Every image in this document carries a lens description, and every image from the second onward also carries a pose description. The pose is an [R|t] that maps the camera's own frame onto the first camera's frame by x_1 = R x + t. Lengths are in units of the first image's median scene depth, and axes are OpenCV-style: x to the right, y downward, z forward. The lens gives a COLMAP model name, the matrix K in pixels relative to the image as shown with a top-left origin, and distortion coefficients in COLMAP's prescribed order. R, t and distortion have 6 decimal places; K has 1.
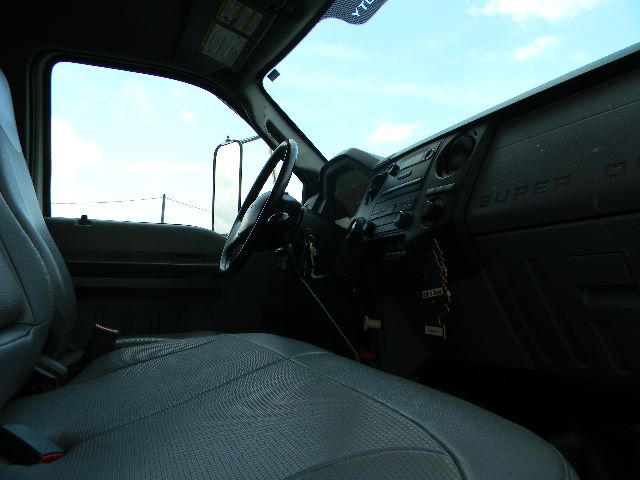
lens RADIAL K [[516.5, 0, 320.0], [0, 516.5, 240.0], [0, 0, 1]] dist [0.001023, -0.009015]
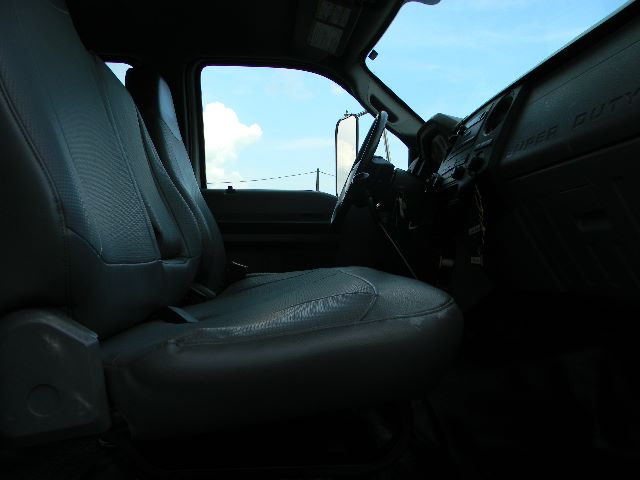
lens RADIAL K [[513.5, 0, 320.0], [0, 513.5, 240.0], [0, 0, 1]] dist [0.000824, -0.009472]
pose [[0.957001, -0.020127, -0.289386, 0.148758], [0.037211, 0.997866, 0.053657, 0.032181], [0.287689, -0.062118, 0.955707, -0.189444]]
